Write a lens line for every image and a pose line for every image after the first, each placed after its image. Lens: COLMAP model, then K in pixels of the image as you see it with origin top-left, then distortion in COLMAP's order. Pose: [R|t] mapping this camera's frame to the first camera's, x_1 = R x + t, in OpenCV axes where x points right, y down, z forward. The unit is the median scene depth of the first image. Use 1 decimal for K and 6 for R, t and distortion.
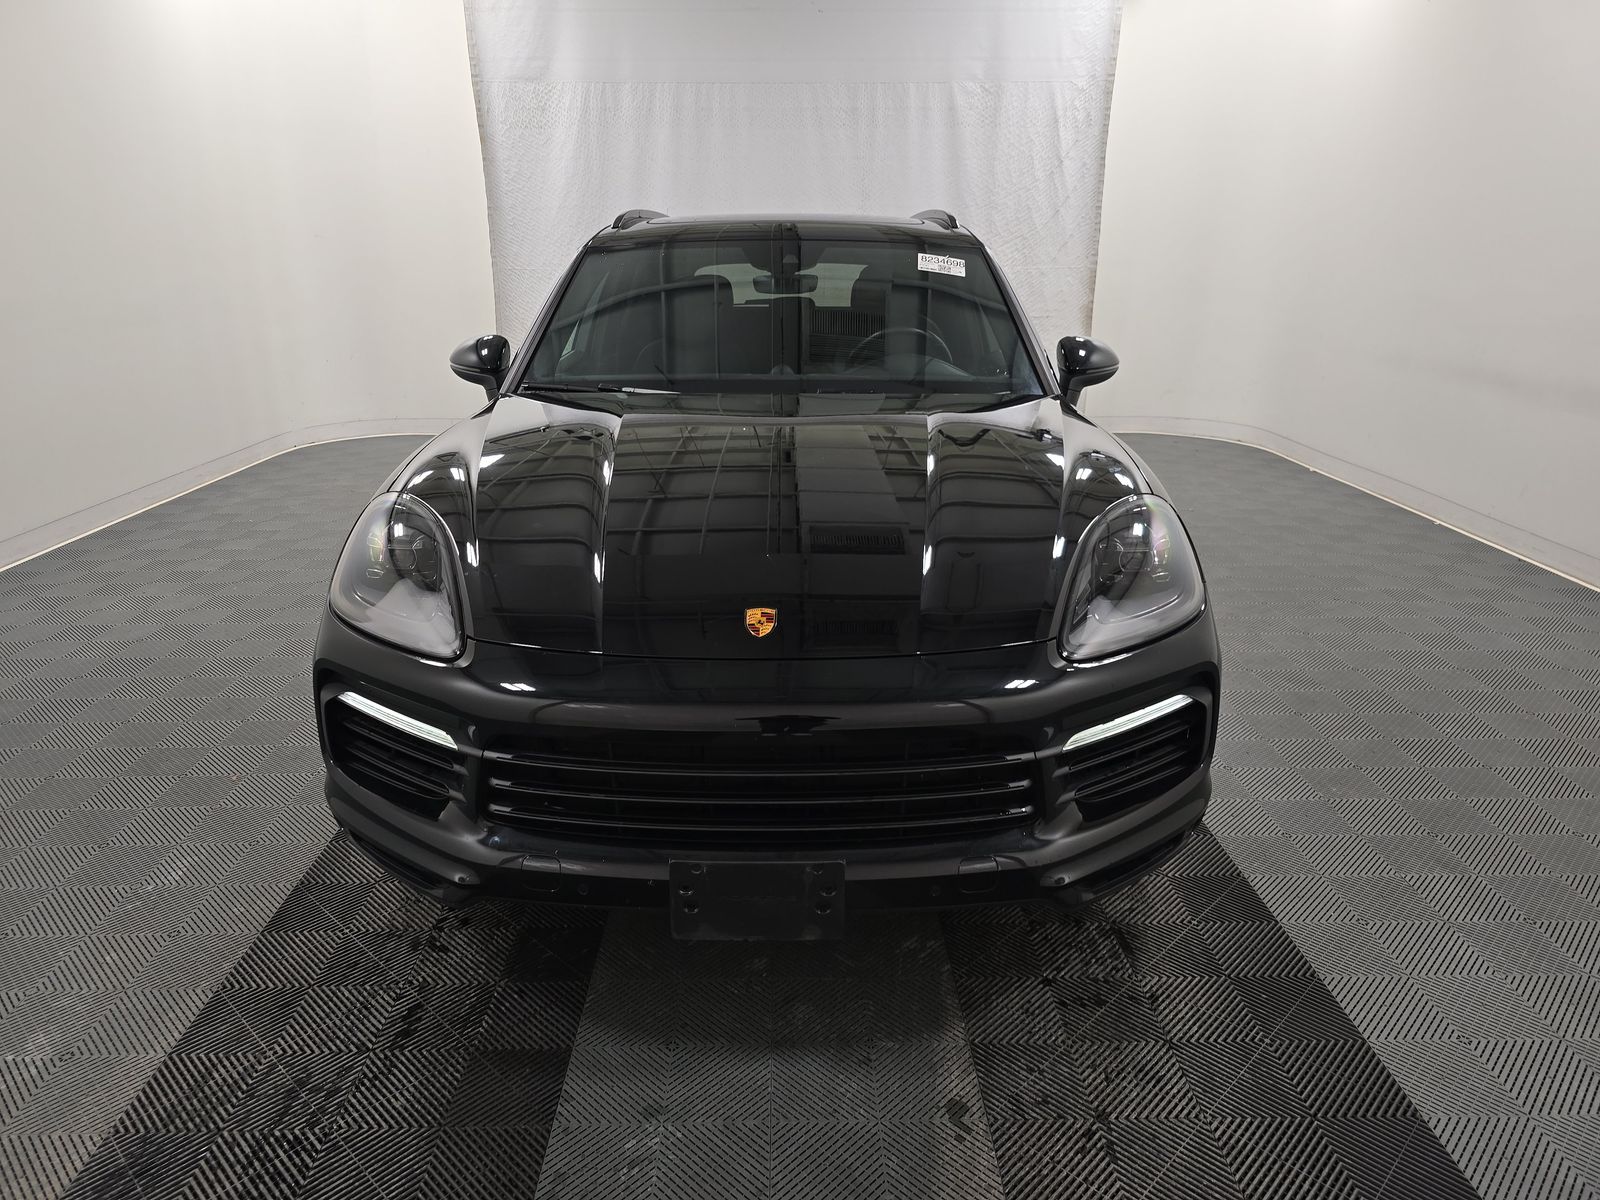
lens RADIAL K [[1076.6, 0, 797.9], [0, 1076.6, 609.2], [0, 0, 1]] dist [0.019966, -0.016458]
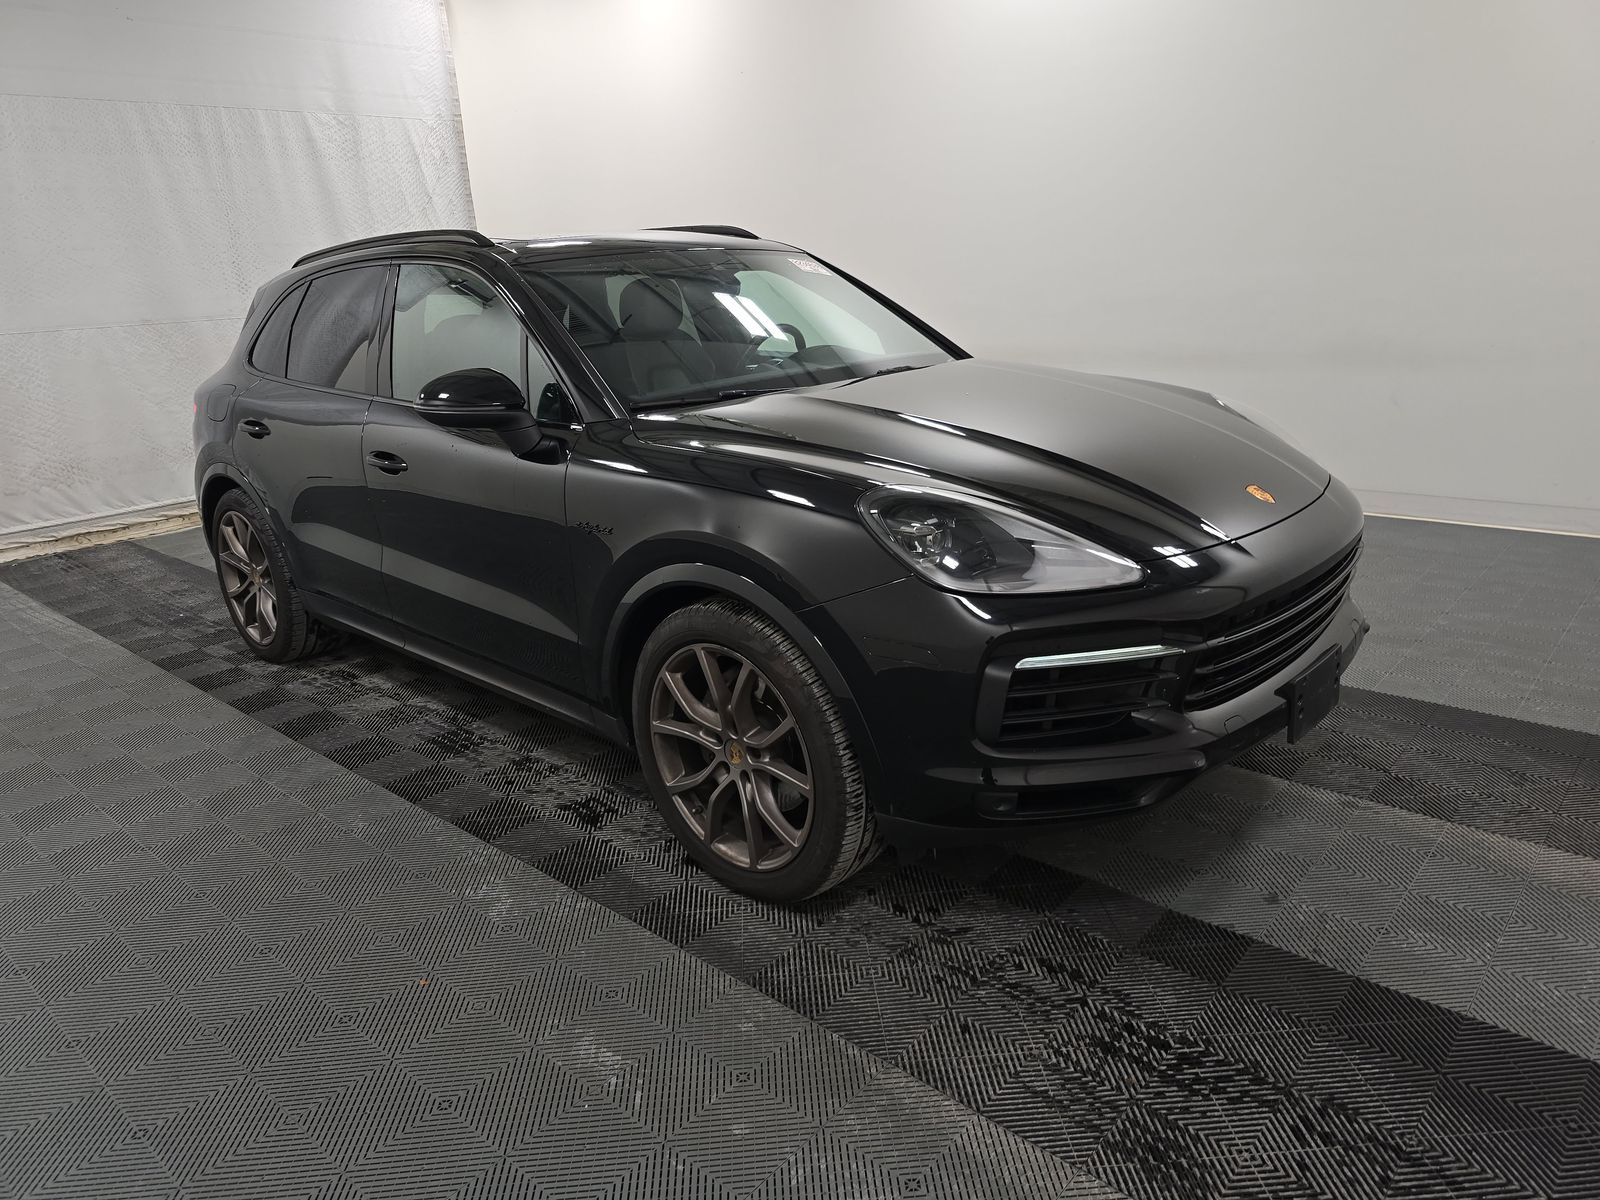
lens RADIAL K [[1076.6, 0, 813.3], [0, 1076.6, 602.6], [0, 0, 1]] dist [0.019966, -0.016458]
pose [[0.675689, -0.251529, 0.692949, -0.310284], [0.284371, 0.956171, 0.069787, -0.025445], [-0.680131, 0.149900, 0.717601, 0.099072]]
